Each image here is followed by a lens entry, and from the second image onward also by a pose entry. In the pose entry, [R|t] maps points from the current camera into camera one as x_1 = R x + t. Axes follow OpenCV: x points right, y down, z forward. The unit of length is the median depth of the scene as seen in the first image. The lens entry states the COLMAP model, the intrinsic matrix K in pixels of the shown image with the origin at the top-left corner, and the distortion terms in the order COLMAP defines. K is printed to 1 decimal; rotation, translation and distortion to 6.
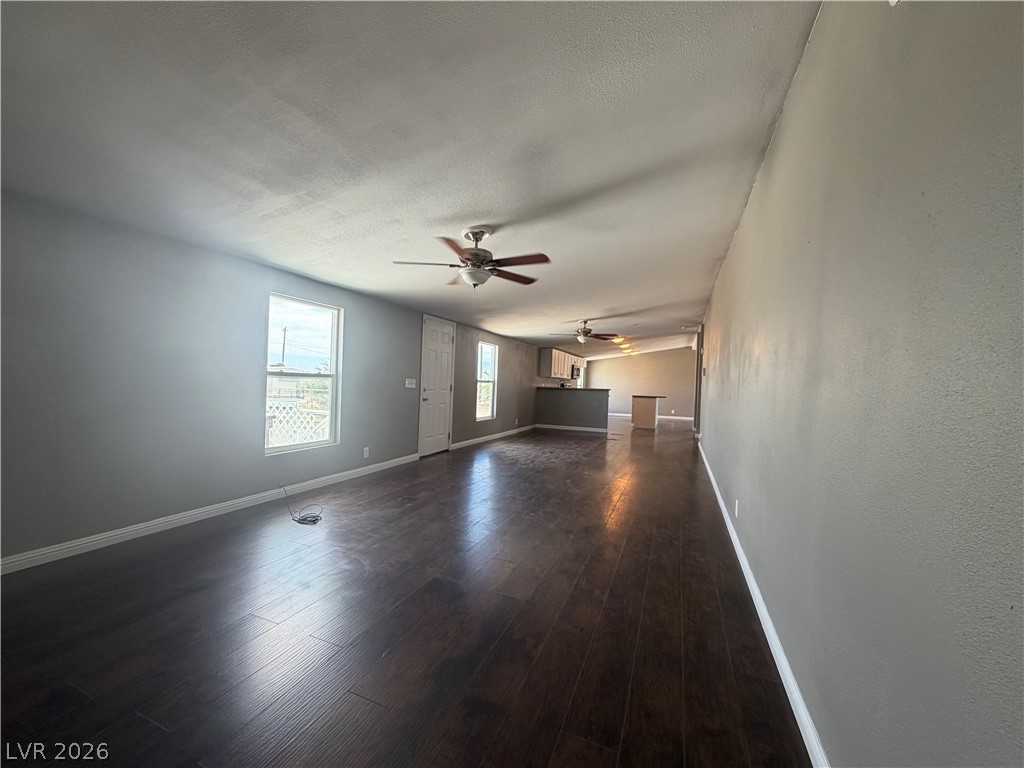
lens RADIAL K [[413.5, 0, 538.0], [0, 413.5, 382.3], [0, 0, 1]] dist [0.127610, -0.000051]
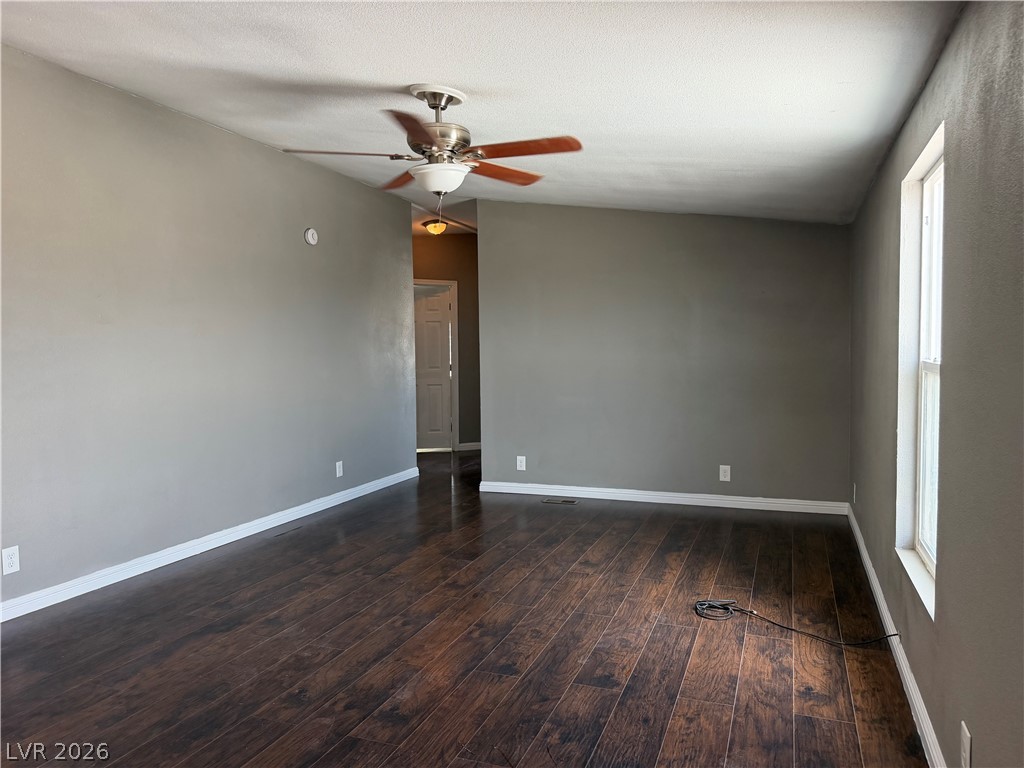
lens RADIAL K [[714.4, 0, 514.4], [0, 714.4, 388.4], [0, 0, 1]] dist [0.108543, -0.158847]
pose [[-0.998962, -0.019748, 0.041048, -0.266283], [-0.017489, 0.998351, 0.054678, -0.023134], [-0.042060, 0.053903, -0.997660, 1.750990]]
